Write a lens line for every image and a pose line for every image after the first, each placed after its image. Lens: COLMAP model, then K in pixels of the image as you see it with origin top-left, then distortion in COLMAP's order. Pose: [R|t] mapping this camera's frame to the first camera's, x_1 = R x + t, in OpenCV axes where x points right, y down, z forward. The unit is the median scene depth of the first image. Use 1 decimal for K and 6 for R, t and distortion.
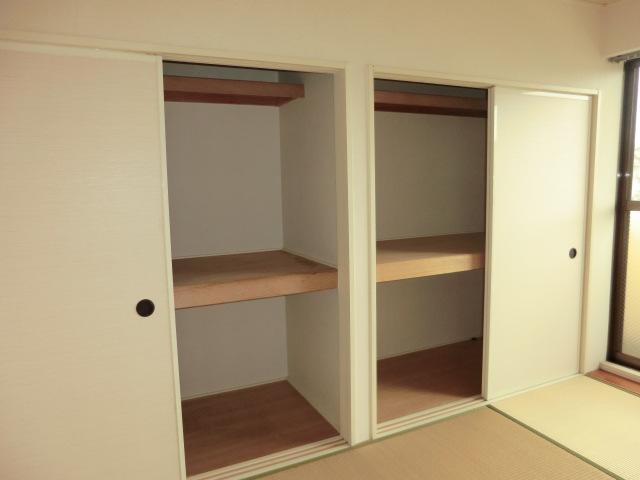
lens RADIAL K [[465.2, 0, 320.0], [0, 465.2, 240.0], [0, 0, 1]] dist [-0.100791, 0.099956]
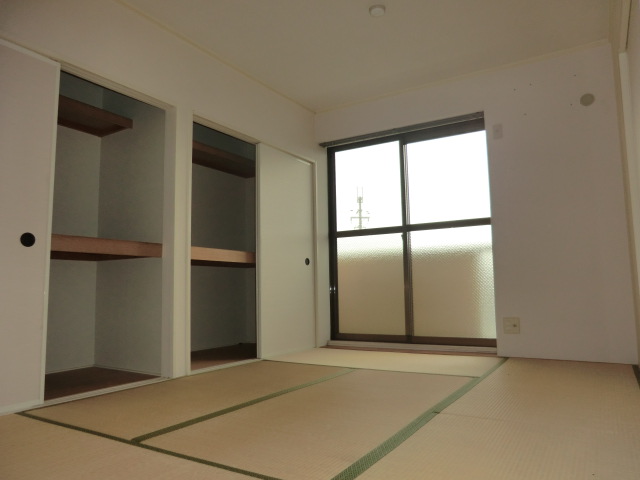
lens RADIAL K [[465.2, 0, 320.0], [0, 465.2, 240.0], [0, 0, 1]] dist [-0.100791, 0.099956]
pose [[0.842503, 0.058186, 0.535540, -0.240439], [0.065035, 0.975892, -0.208341, 0.293353], [-0.534752, 0.210357, 0.818407, -0.301399]]
